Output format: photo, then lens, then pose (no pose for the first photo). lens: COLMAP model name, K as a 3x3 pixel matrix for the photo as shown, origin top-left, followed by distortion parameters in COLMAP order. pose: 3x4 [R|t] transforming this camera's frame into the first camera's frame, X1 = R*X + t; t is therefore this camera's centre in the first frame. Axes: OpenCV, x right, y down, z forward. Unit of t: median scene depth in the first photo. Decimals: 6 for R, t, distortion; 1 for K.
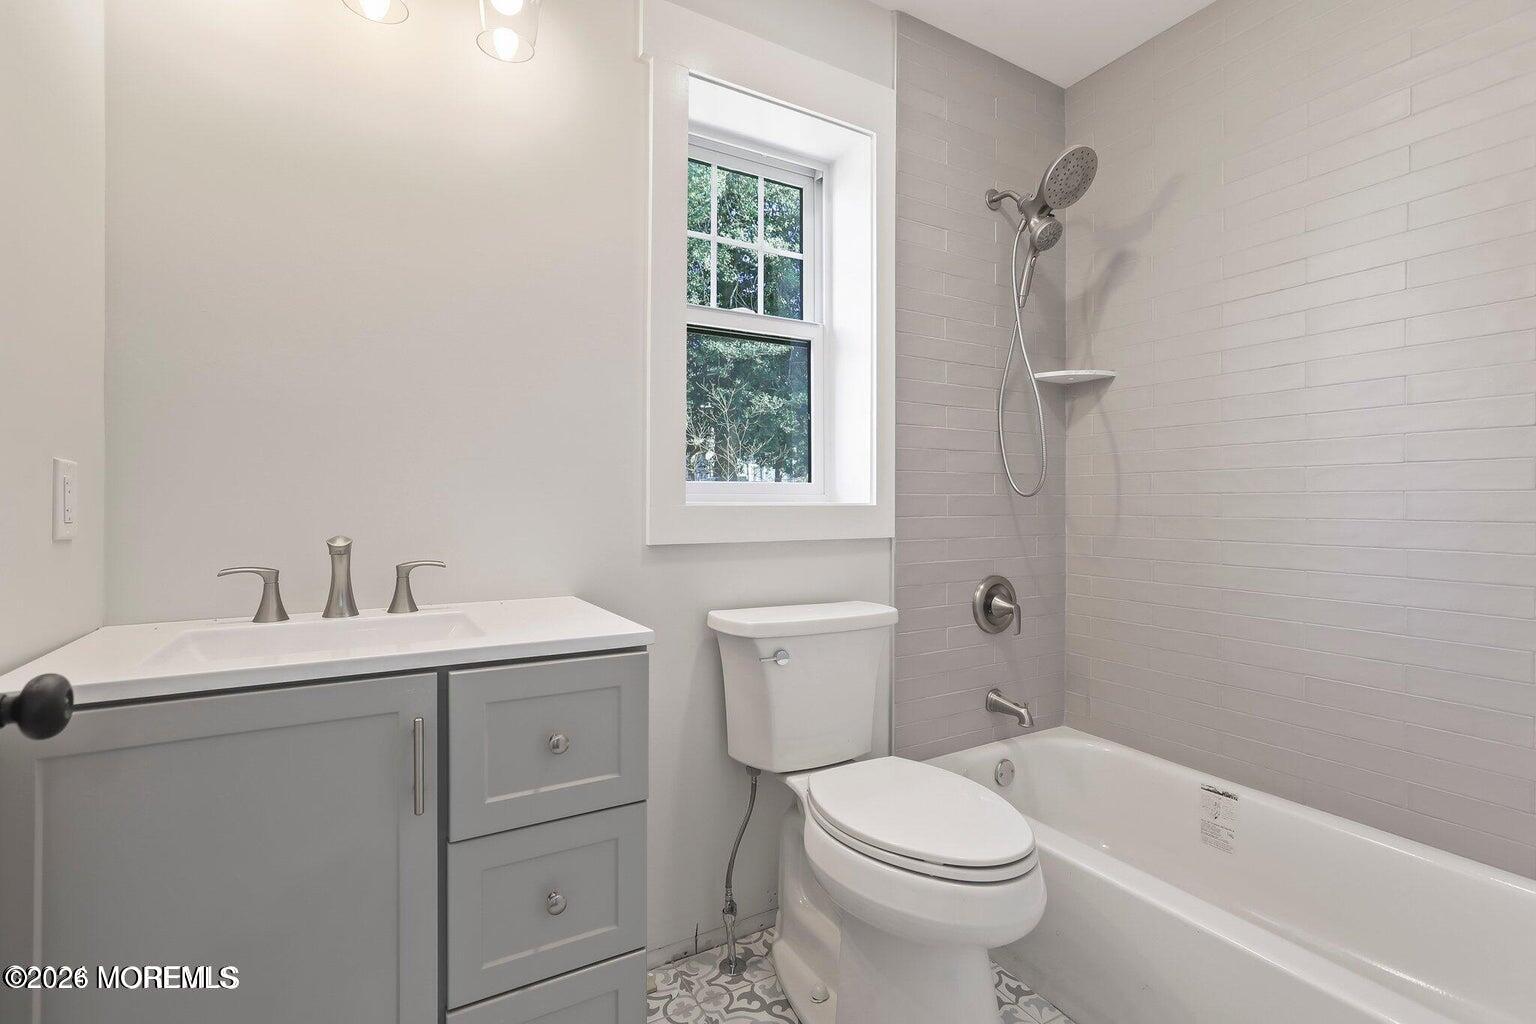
lens RADIAL K [[705.8, 0, 767.9], [0, 705.8, 513.7], [0, 0, 1]] dist [-0.008177, 0.004324]
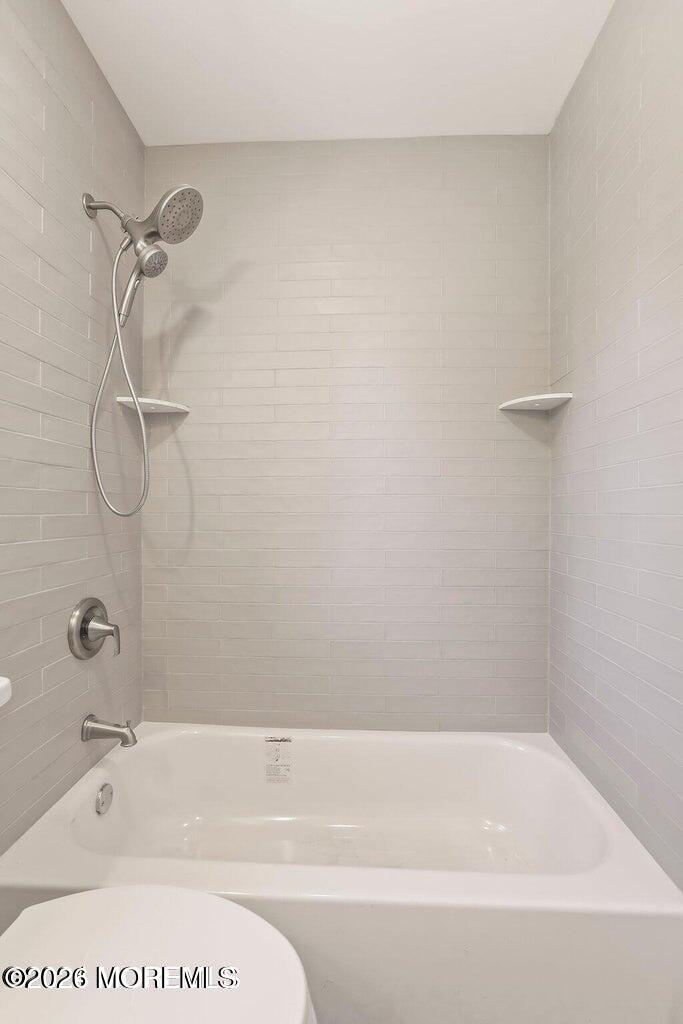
lens RADIAL K [[470.5, 0, 338.0], [0, 470.5, 509.6], [0, 0, 1]] dist [-0.008177, 0.004324]
pose [[0.552222, -0.004064, 0.833687, -0.025236], [0.012096, 0.999922, -0.003138, -0.027406], [-0.833609, 0.011817, 0.552228, 0.366097]]
